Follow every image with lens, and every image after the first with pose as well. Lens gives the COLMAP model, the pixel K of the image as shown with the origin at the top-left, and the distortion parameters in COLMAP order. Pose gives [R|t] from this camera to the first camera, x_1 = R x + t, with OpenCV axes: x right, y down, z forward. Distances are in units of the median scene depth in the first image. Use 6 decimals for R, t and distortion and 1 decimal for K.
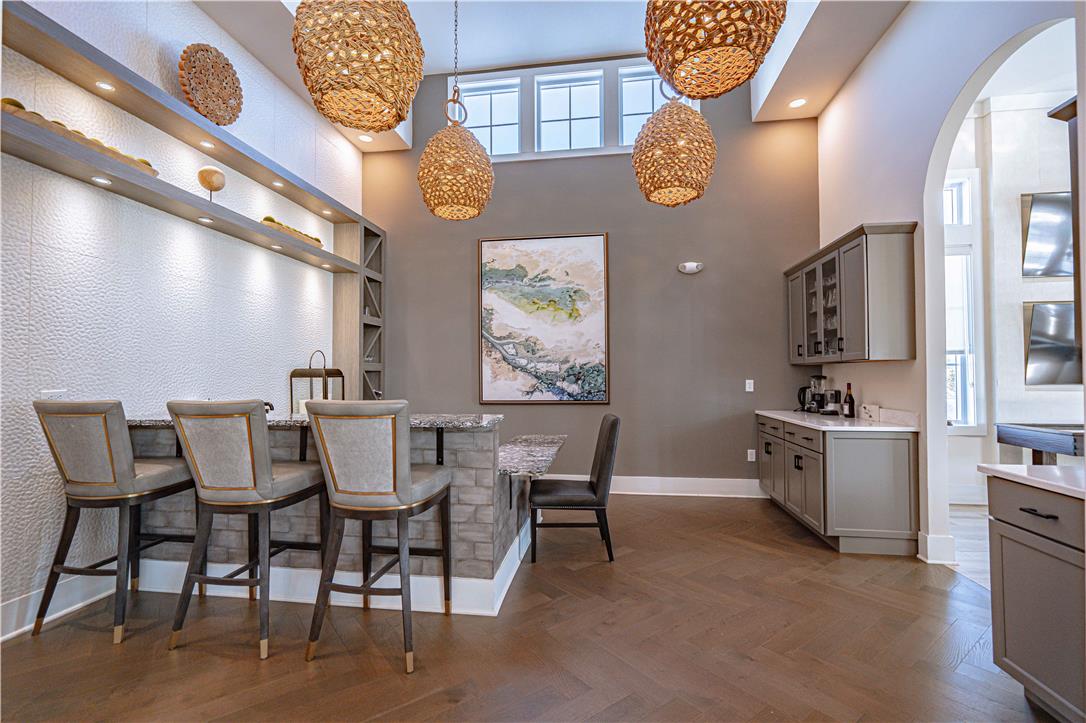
lens RADIAL K [[496.0, 0, 542.7], [0, 496.0, 368.4], [0, 0, 1]] dist [-0.000472, -0.000096]
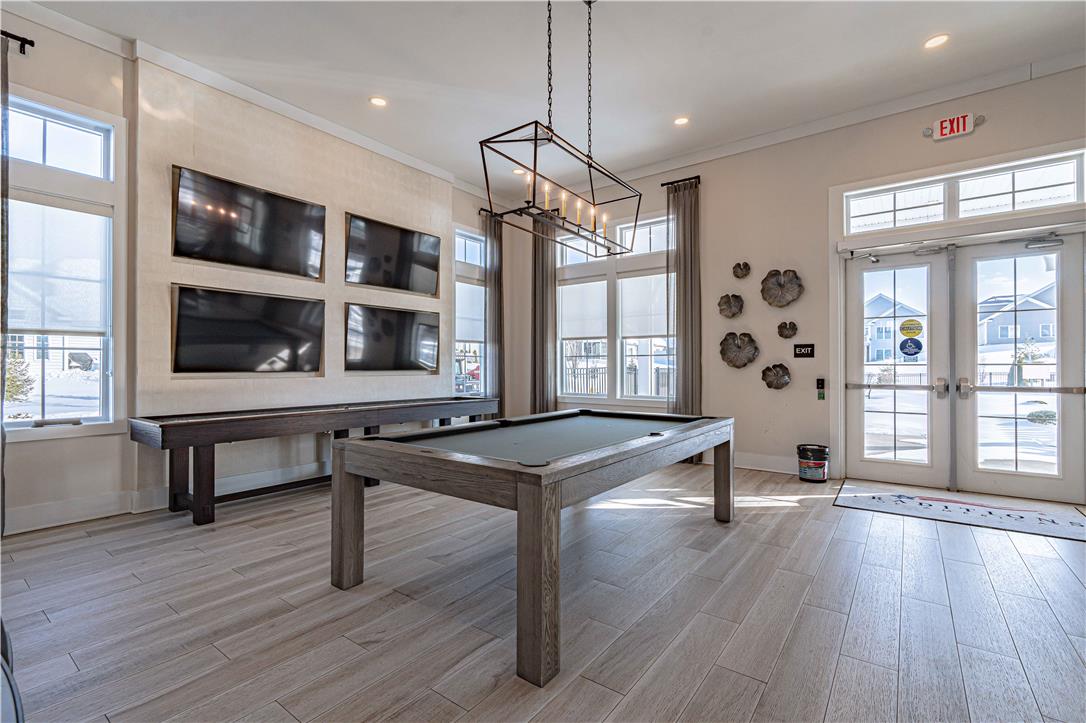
lens RADIAL K [[496.0, 0, 542.9], [0, 496.0, 361.6], [0, 0, 1]] dist [-0.000472, -0.000096]
pose [[0.481634, 0.012020, 0.876290, 0.493566], [-0.020894, 0.999779, -0.002230, -0.000737], [-0.876124, -0.017235, 0.481778, -0.044984]]
